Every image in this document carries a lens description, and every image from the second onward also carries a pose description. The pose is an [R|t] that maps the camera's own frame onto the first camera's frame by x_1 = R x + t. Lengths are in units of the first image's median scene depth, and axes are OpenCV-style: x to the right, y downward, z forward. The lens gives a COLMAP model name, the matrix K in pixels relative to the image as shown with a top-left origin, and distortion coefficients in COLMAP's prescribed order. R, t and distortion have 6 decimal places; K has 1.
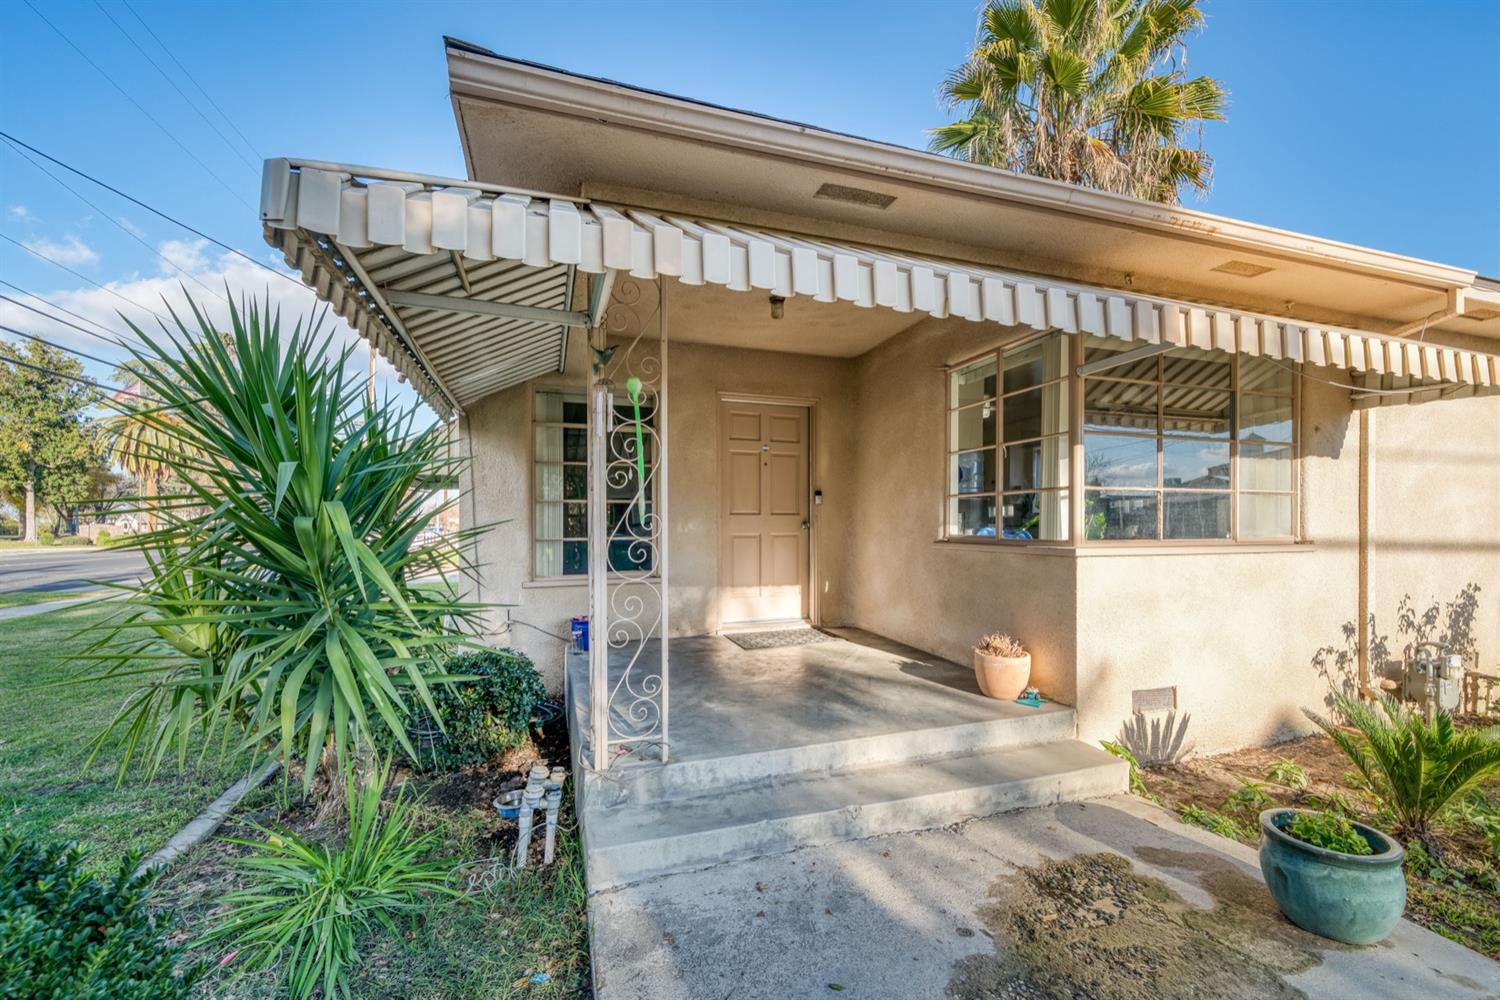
lens RADIAL K [[610.5, 0, 750.0], [0, 610.5, 500.0], [0, 0, 1]] dist [0.001173, -0.000008]
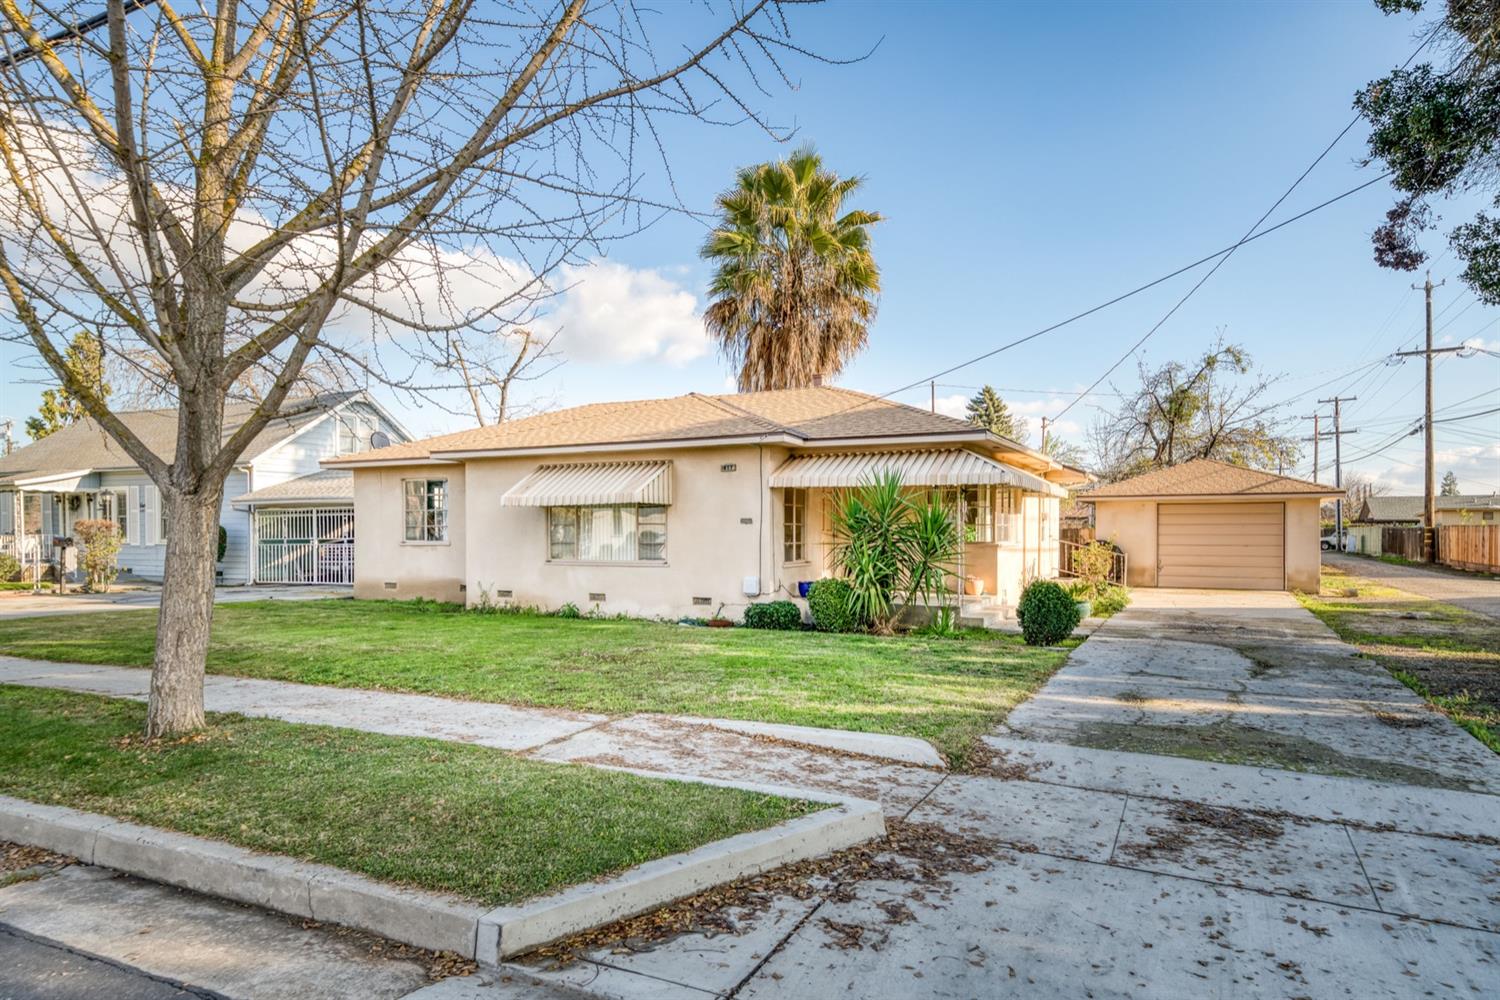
lens RADIAL K [[846.7, 0, 772.3], [0, 846.7, 531.0], [0, 0, 1]] dist [0.042826, -0.002375]
pose [[0.716153, -0.004138, 0.697931, -3.169523], [-0.001017, 0.999975, 0.006971, -0.016158], [-0.697943, -0.005702, 0.716131, -1.253323]]
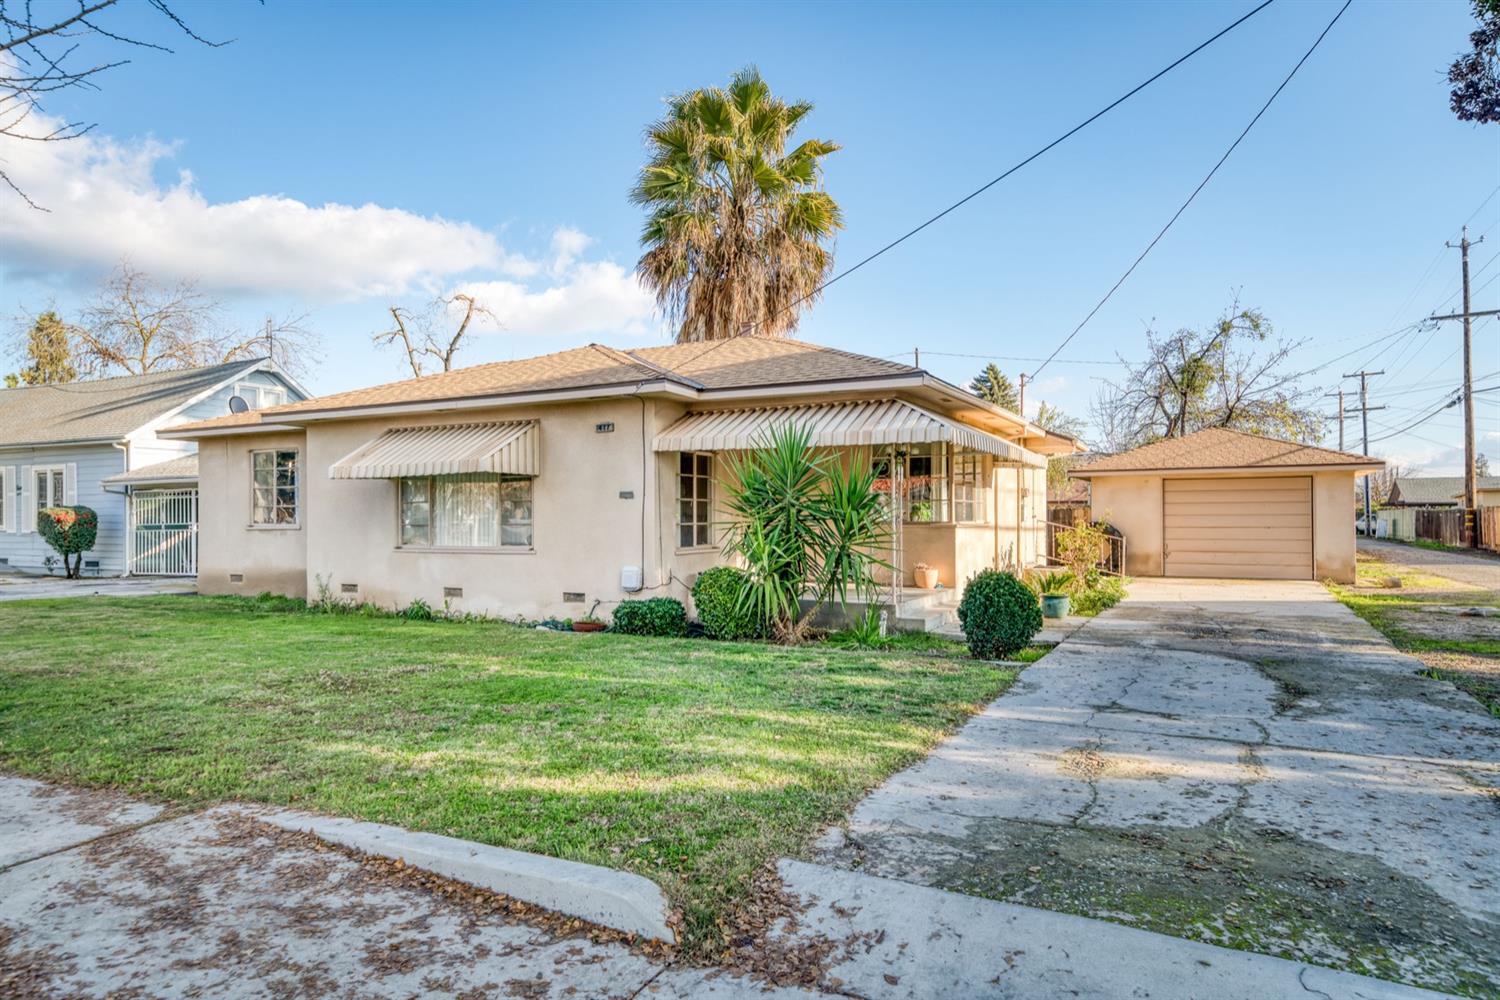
lens RADIAL K [[869.8, 0, 763.0], [0, 869.8, 505.4], [0, 0, 1]] dist [0.027850, 0.002174]
pose [[0.727855, 0.003406, 0.685723, -2.370451], [0.003118, 0.999961, -0.008276, 0.028075], [-0.685724, 0.008162, 0.727816, -1.014910]]
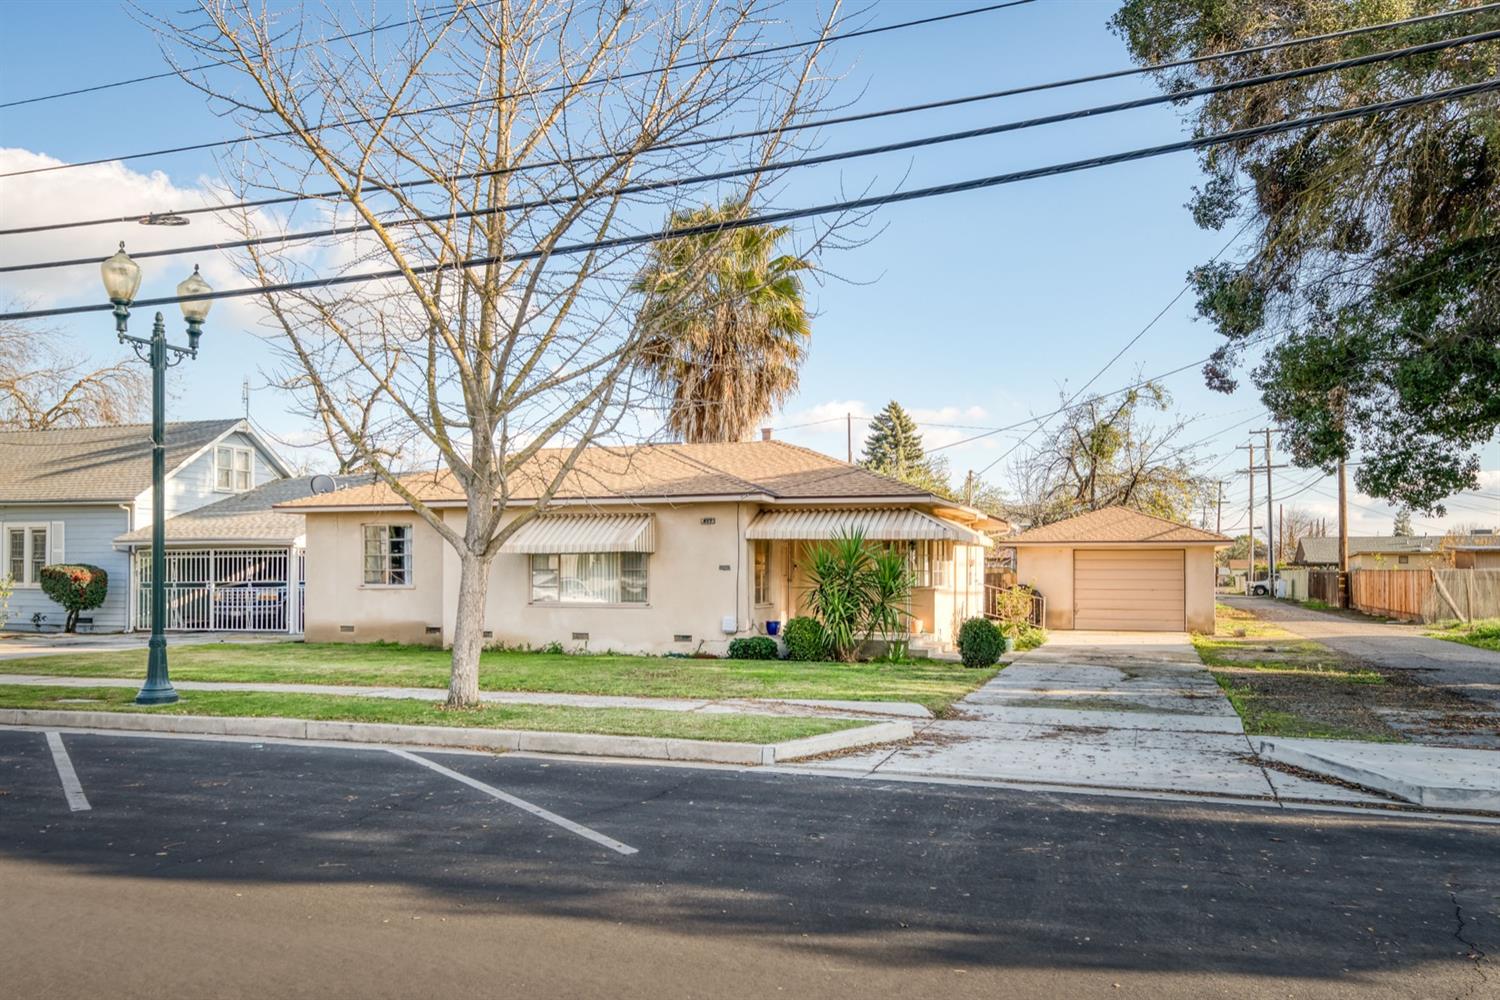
lens RADIAL K [[1096.7, 0, 753.6], [0, 1096.7, 545.4], [0, 0, 1]] dist [0.038578, -0.001166]
pose [[0.621509, 0.016418, 0.783235, -4.879061], [-0.004393, 0.999838, -0.017472, -0.050263], [-0.783394, 0.007418, 0.621481, -2.049060]]
